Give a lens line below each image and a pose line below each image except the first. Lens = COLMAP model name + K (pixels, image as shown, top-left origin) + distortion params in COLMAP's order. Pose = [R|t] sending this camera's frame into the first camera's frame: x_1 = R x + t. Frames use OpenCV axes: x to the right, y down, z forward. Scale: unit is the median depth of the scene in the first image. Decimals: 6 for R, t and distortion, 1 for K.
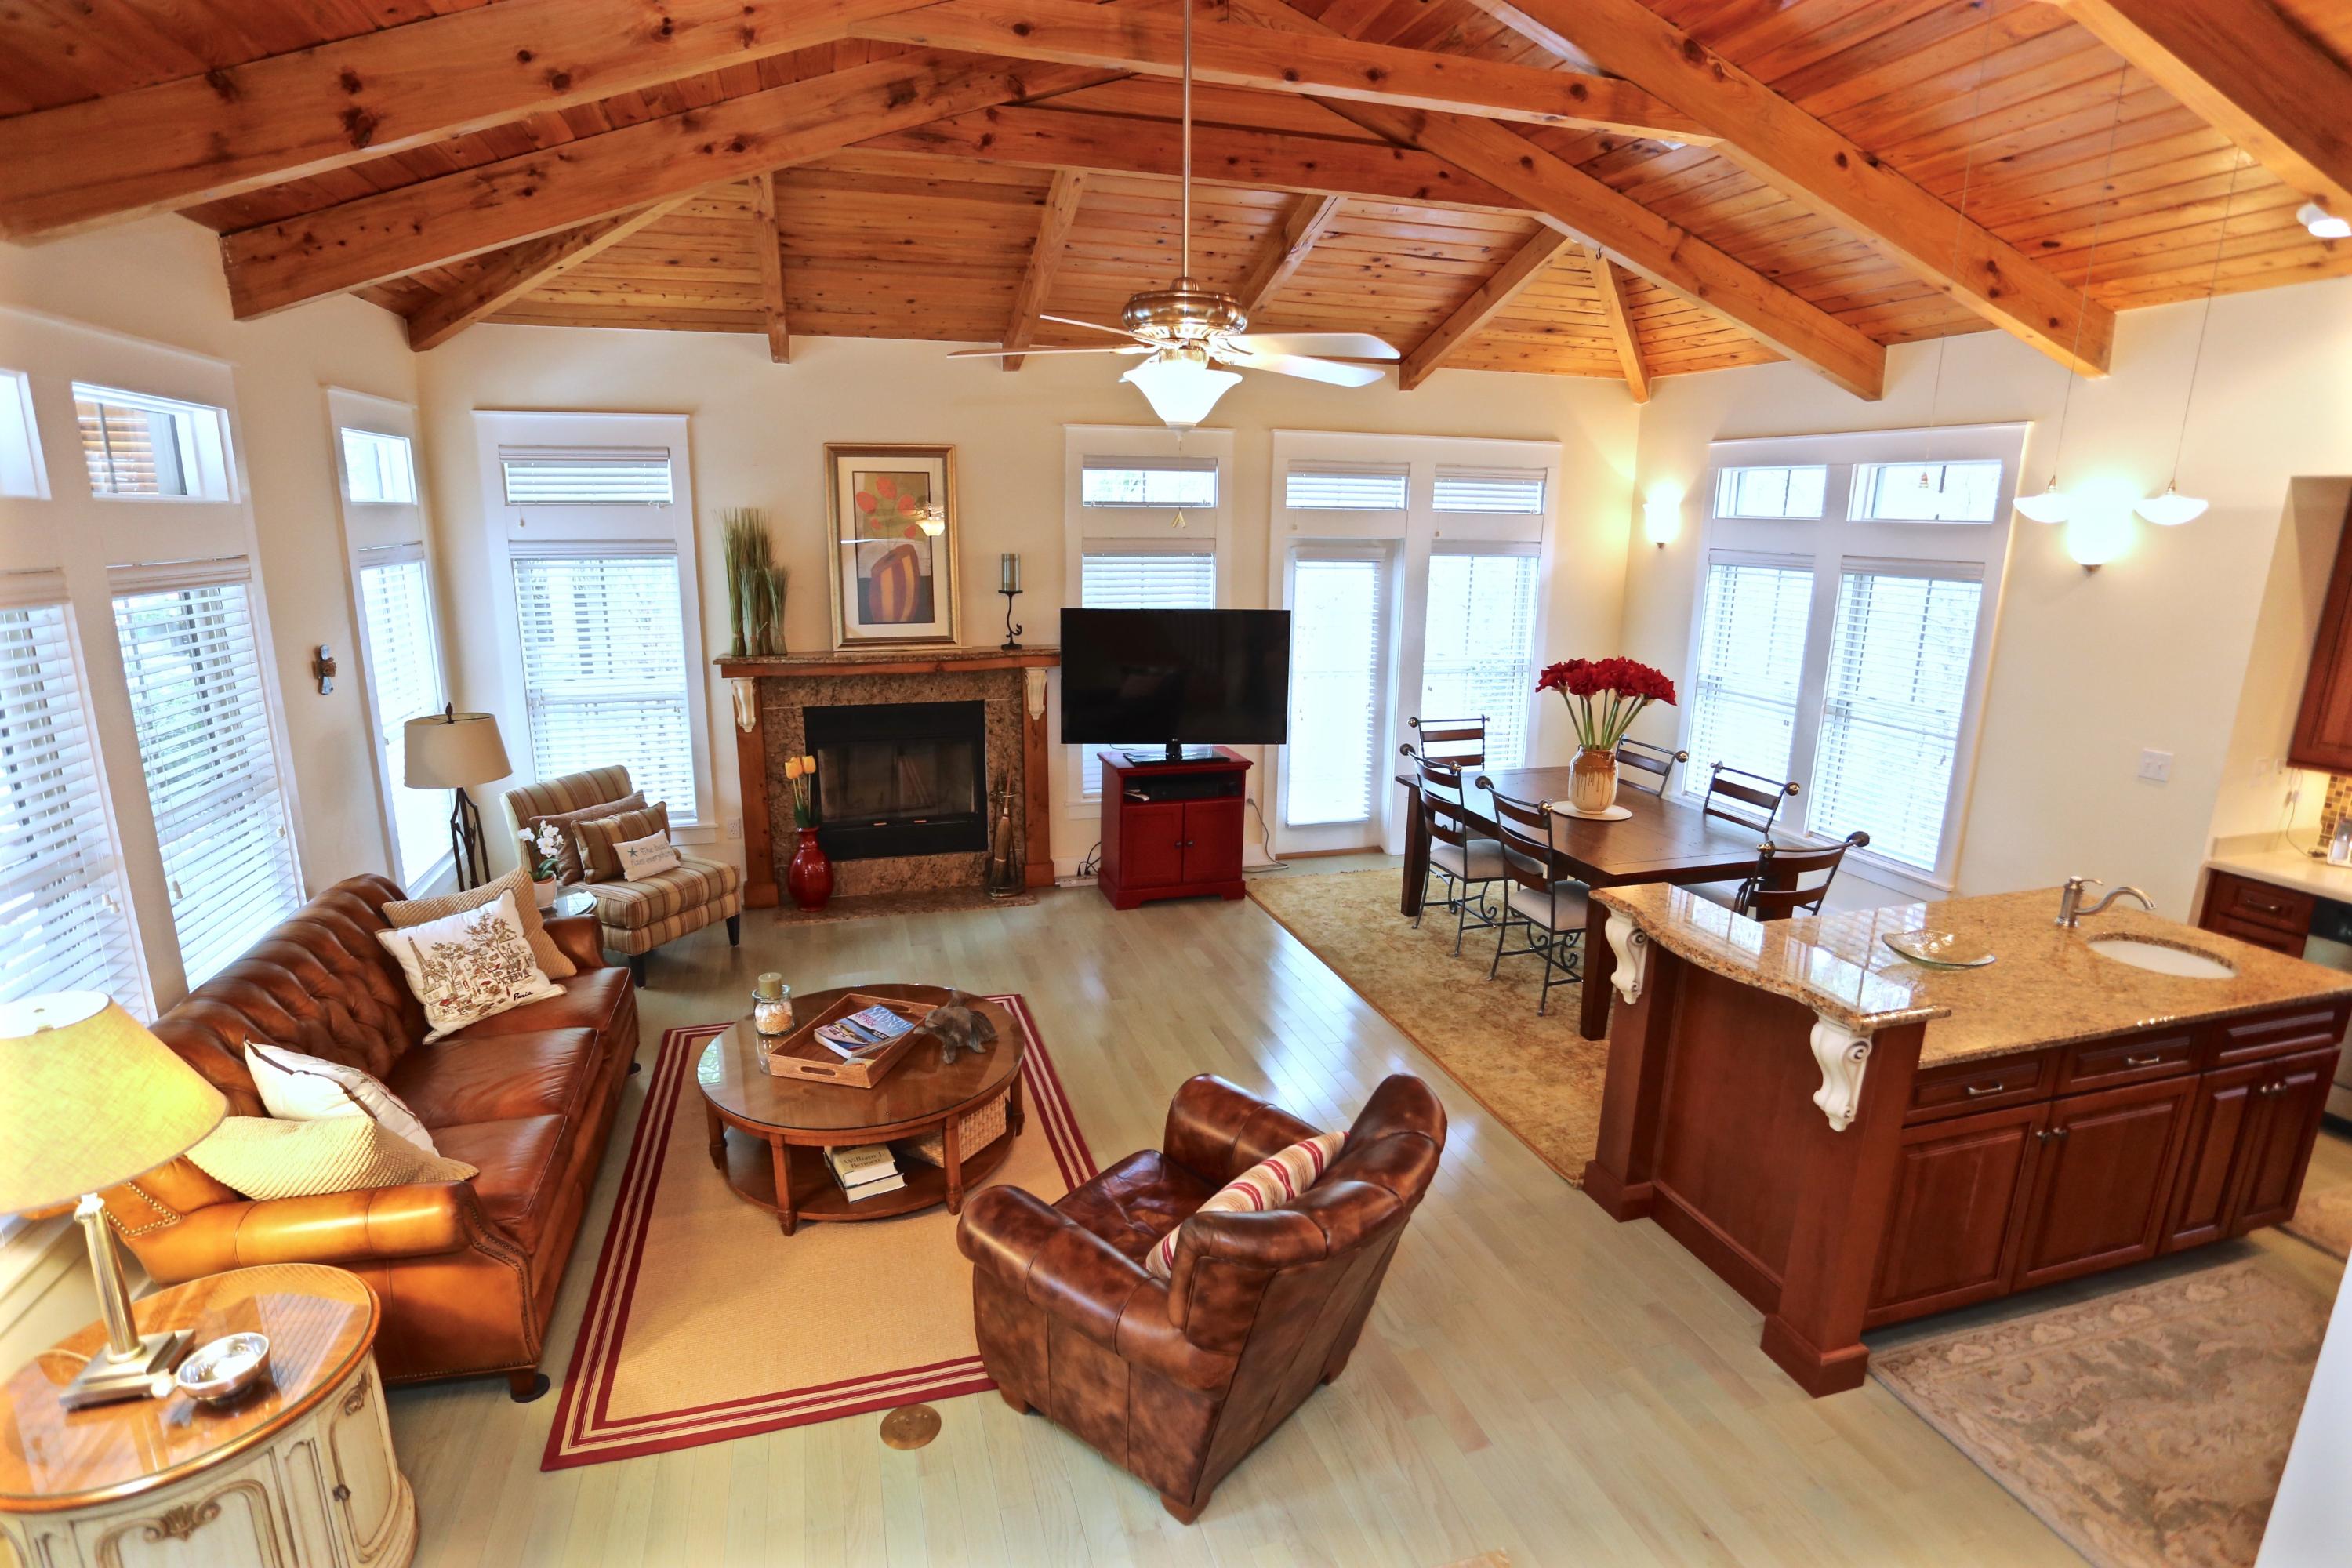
lens RADIAL K [[1152.0, 0, 1162.9], [0, 1152.0, 783.7], [0, 0, 1]] dist [-0.062713, 0.026059]
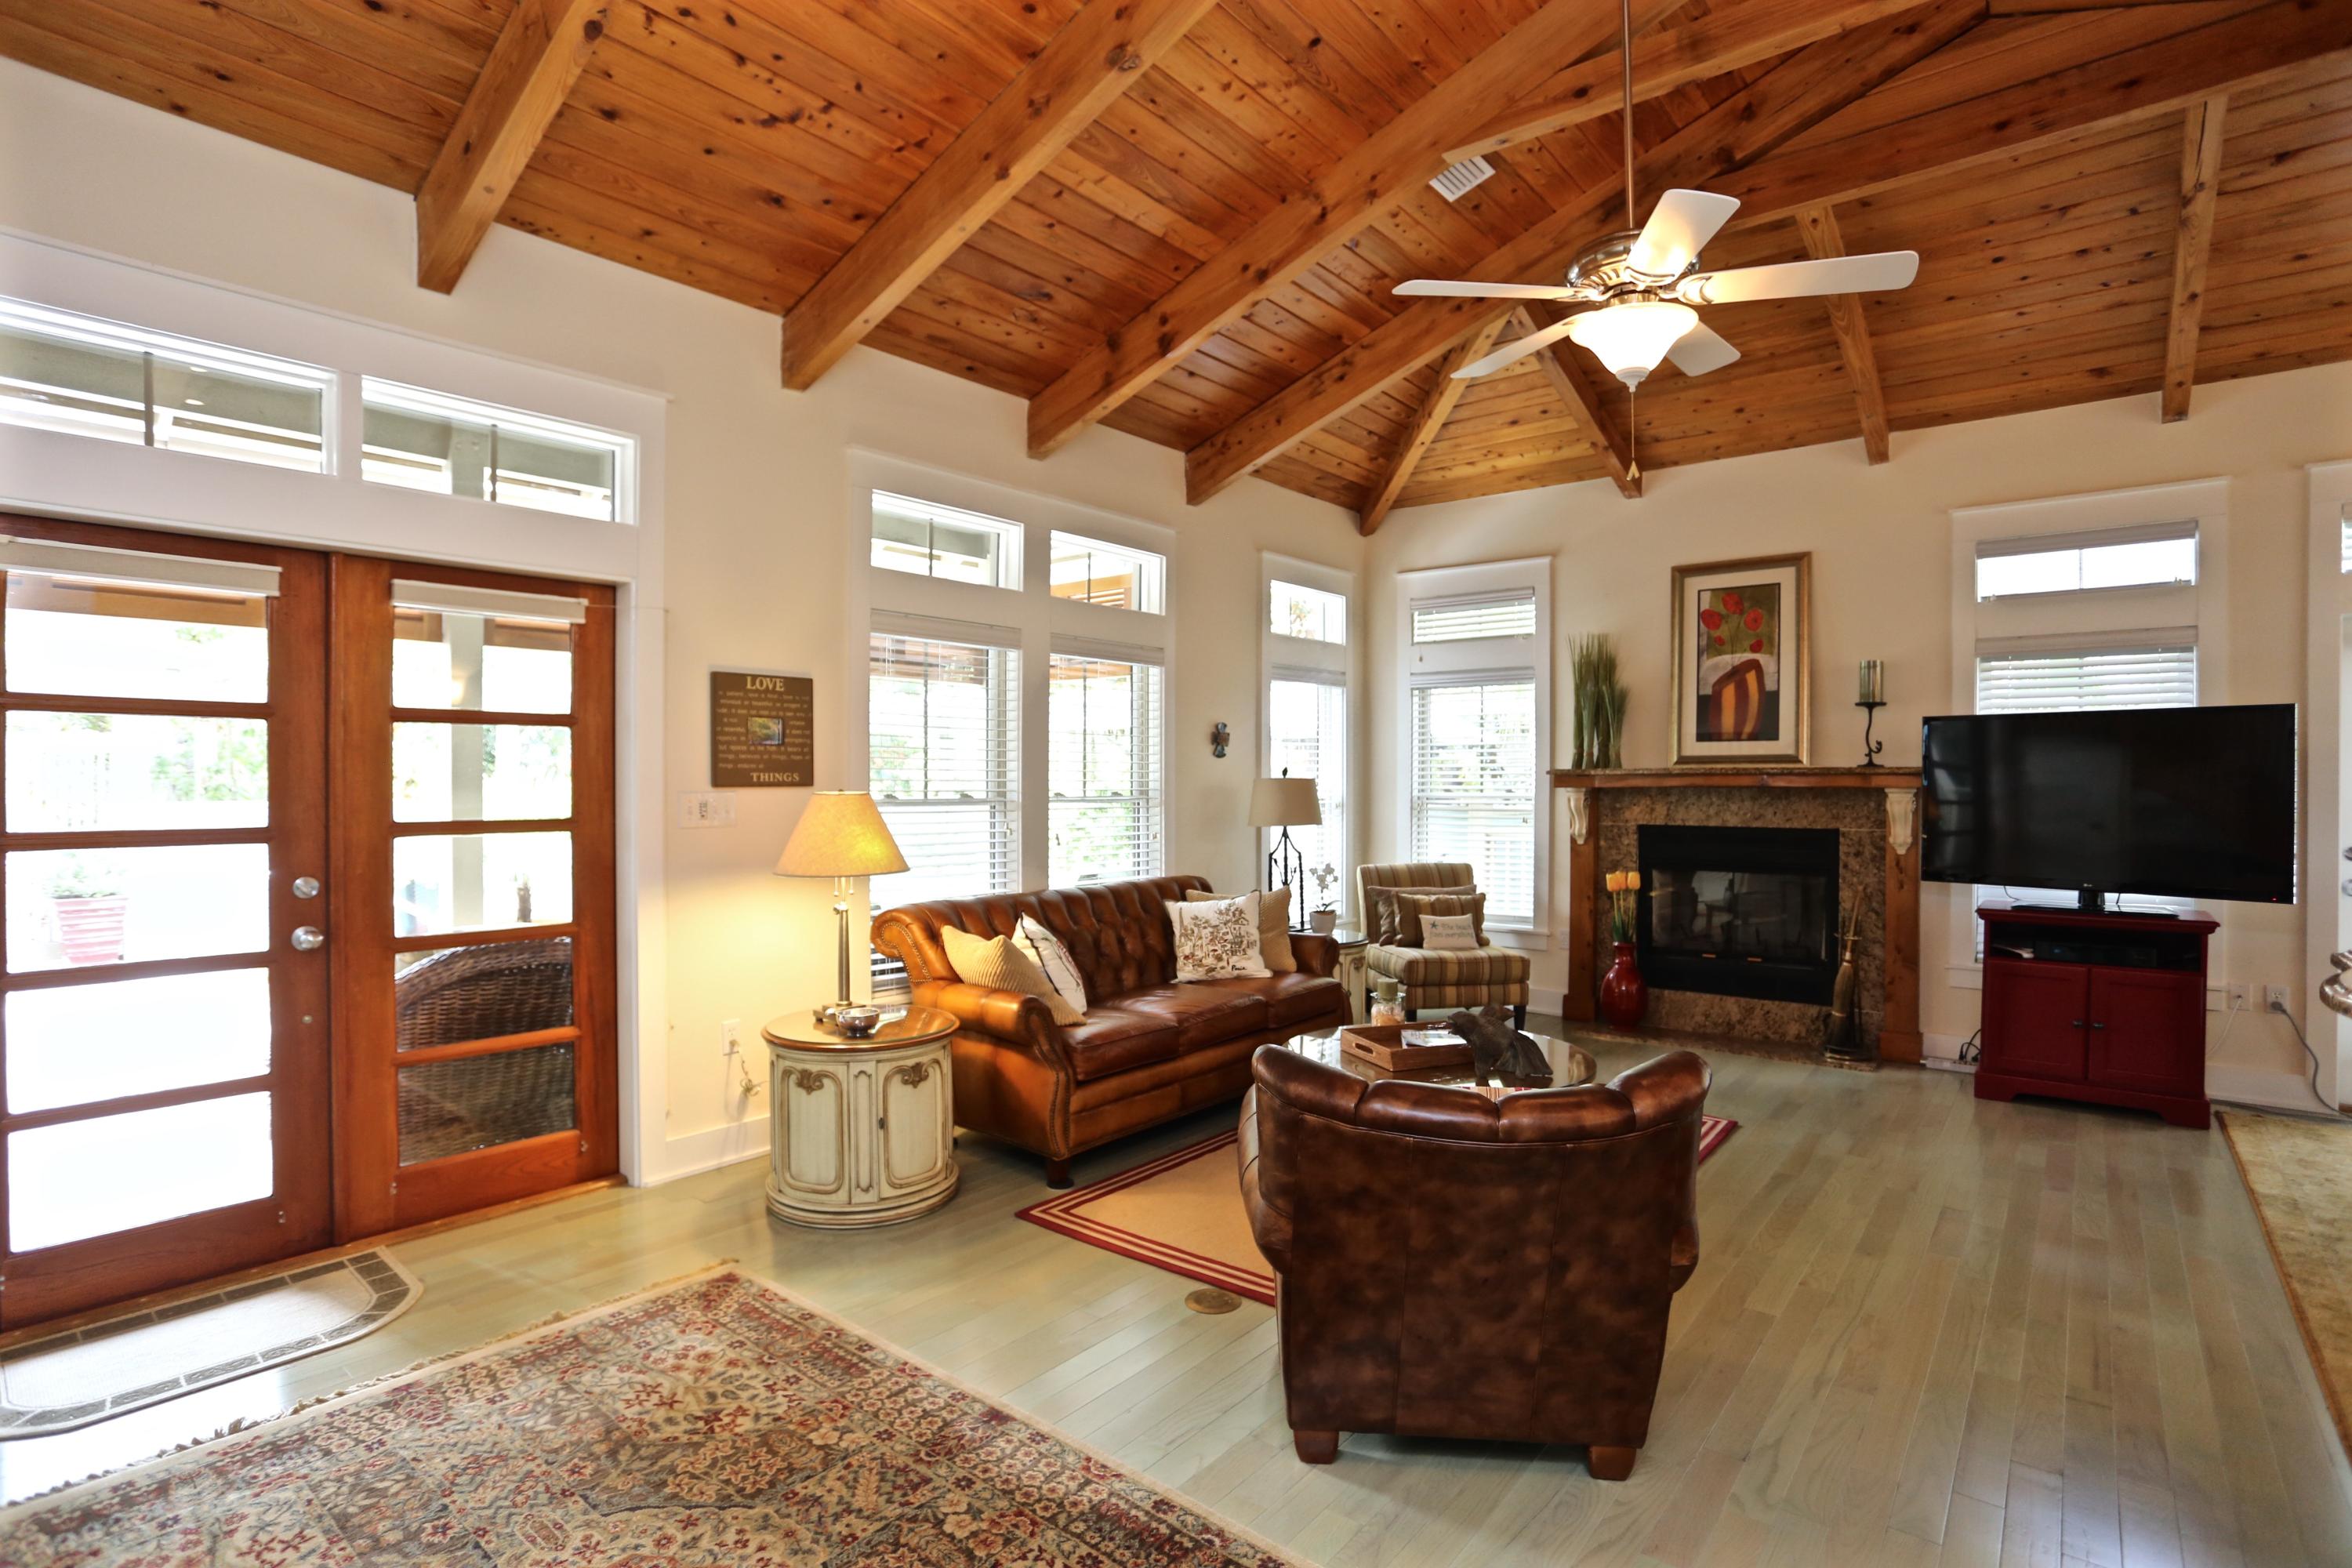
lens RADIAL K [[1149.7, 0, 1167.4], [0, 1149.7, 781.0], [0, 0, 1]] dist [-0.068029, 0.025999]
pose [[0.562577, -0.007143, -0.826714, 0.281089], [-0.183358, 0.973982, -0.133190, 0.105378], [0.806156, 0.226515, 0.546630, 0.117082]]
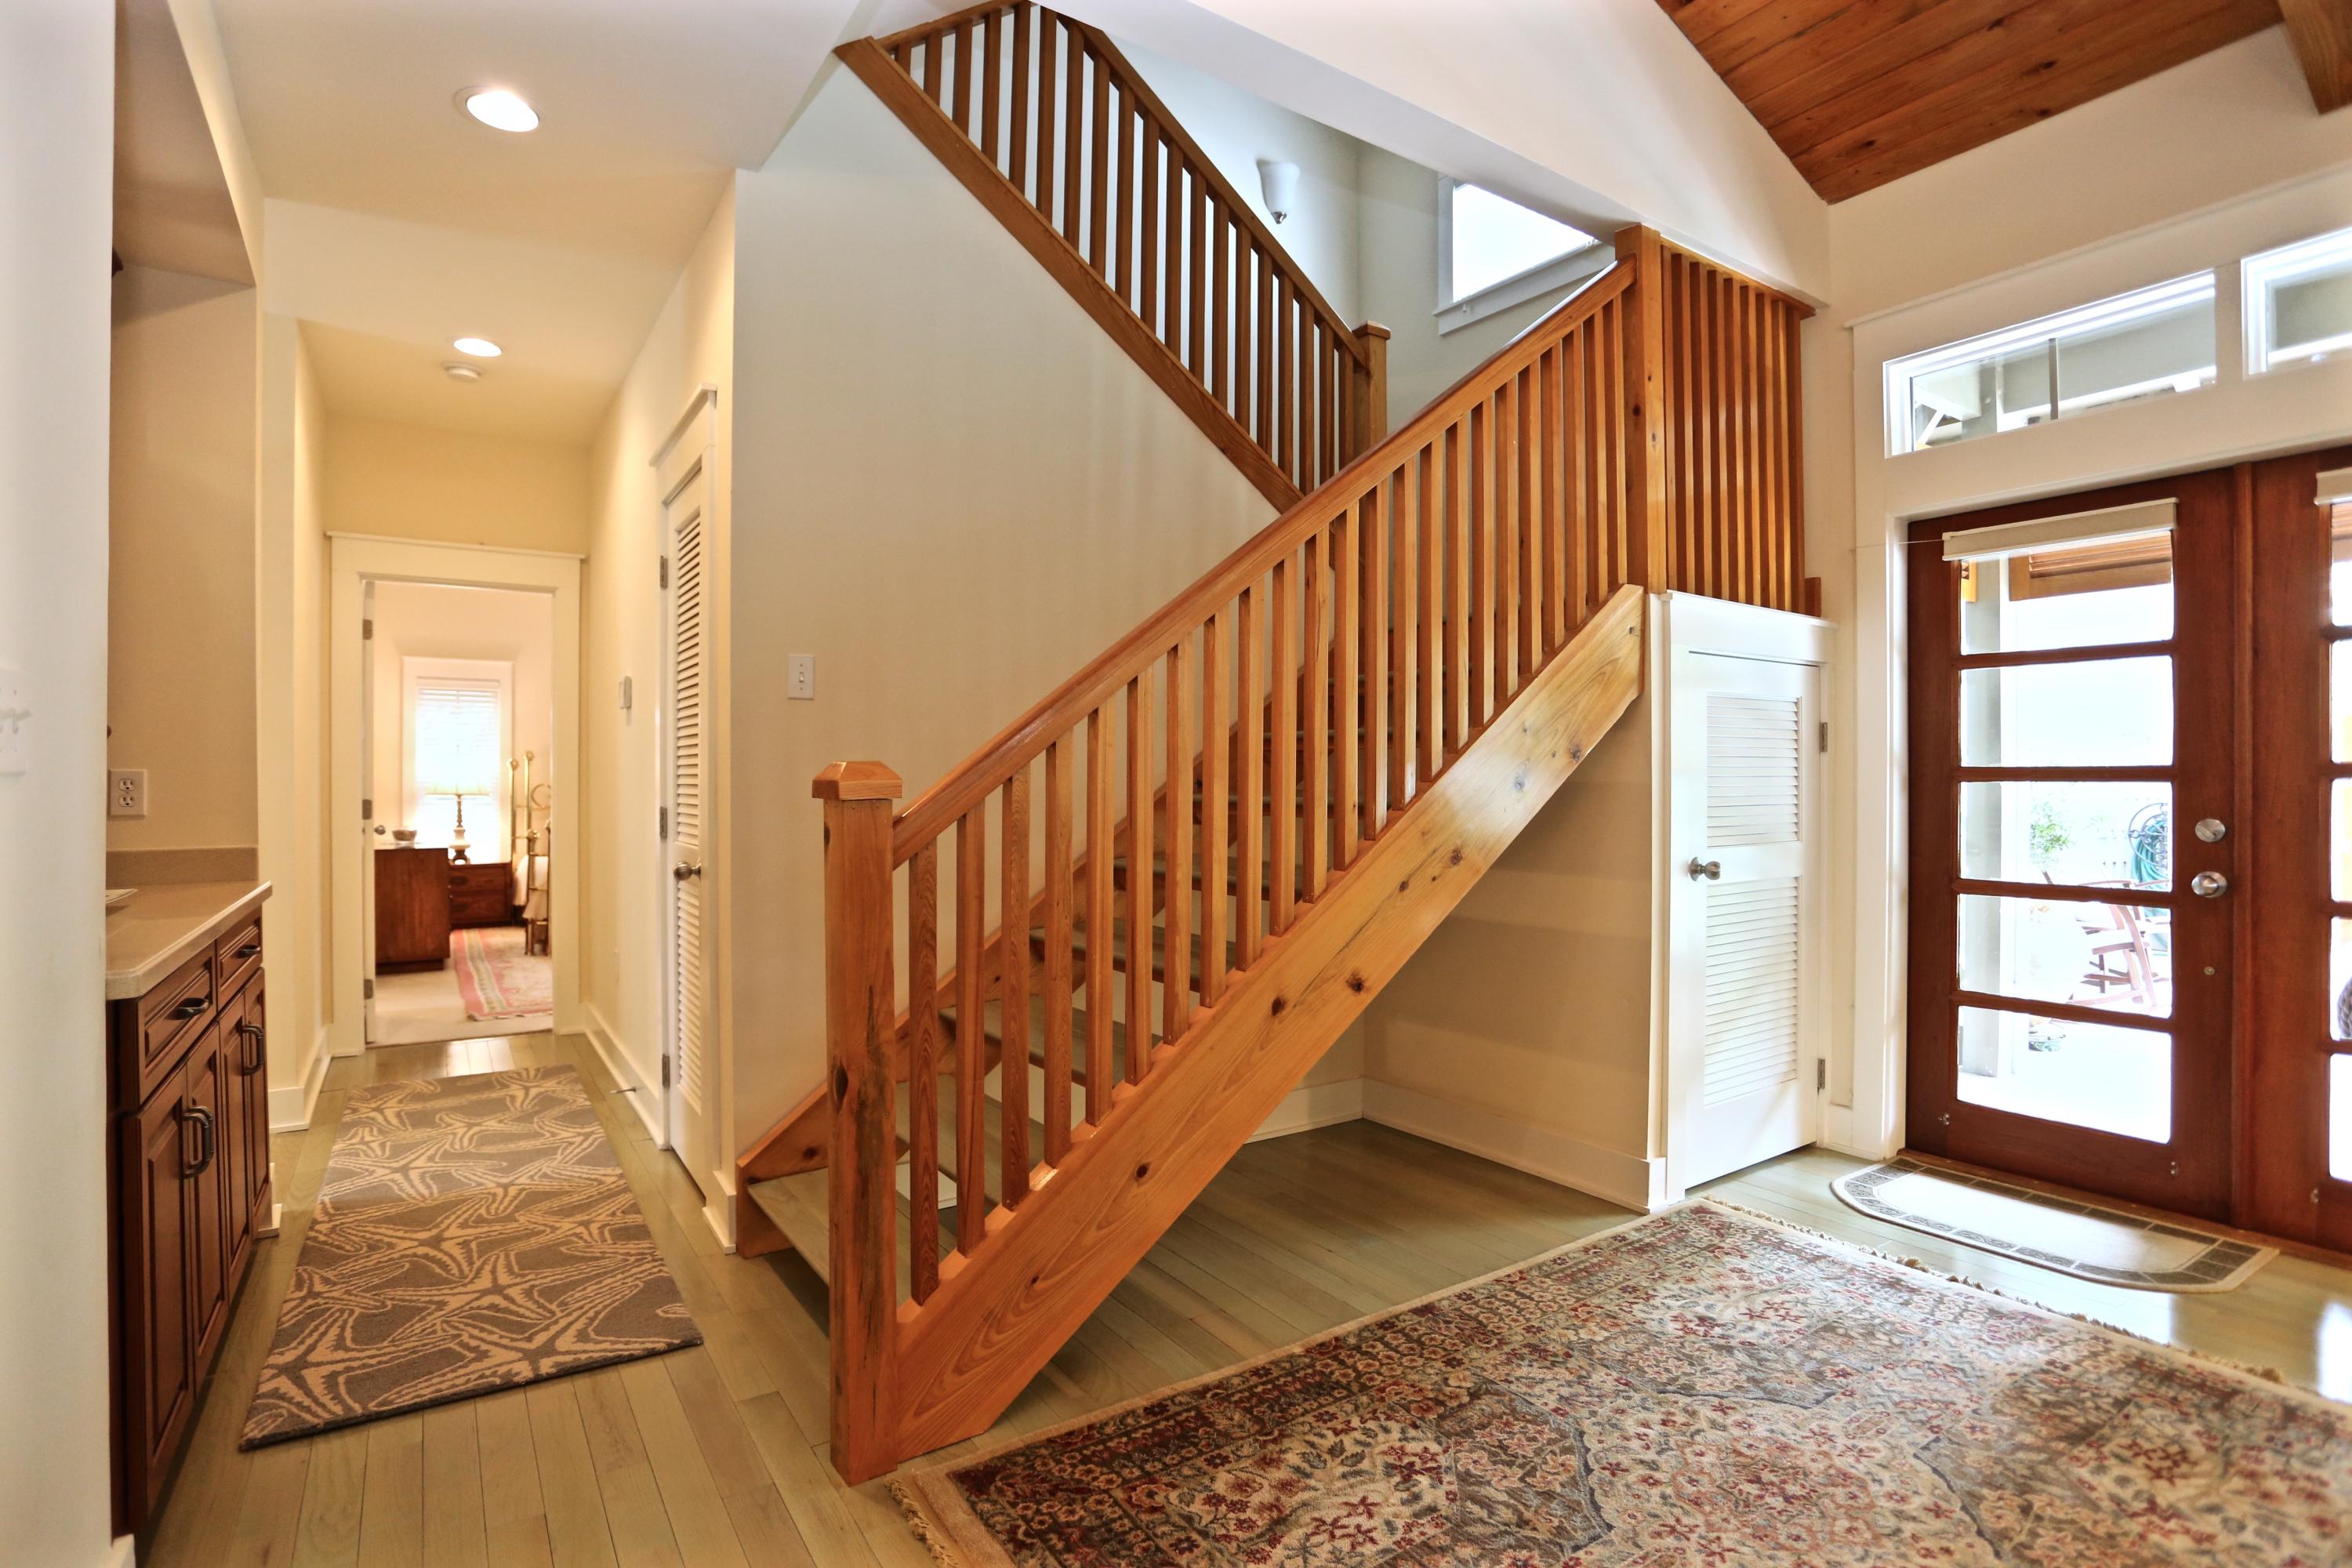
lens RADIAL K [[1152.0, 0, 1162.9], [0, 1152.0, 783.7], [0, 0, 1]] dist [-0.062713, 0.026059]
pose [[-0.953846, -0.009666, -0.300140, 0.211506], [-0.077789, 0.973319, 0.215866, 0.069986], [0.290045, 0.229251, -0.929149, 0.394730]]
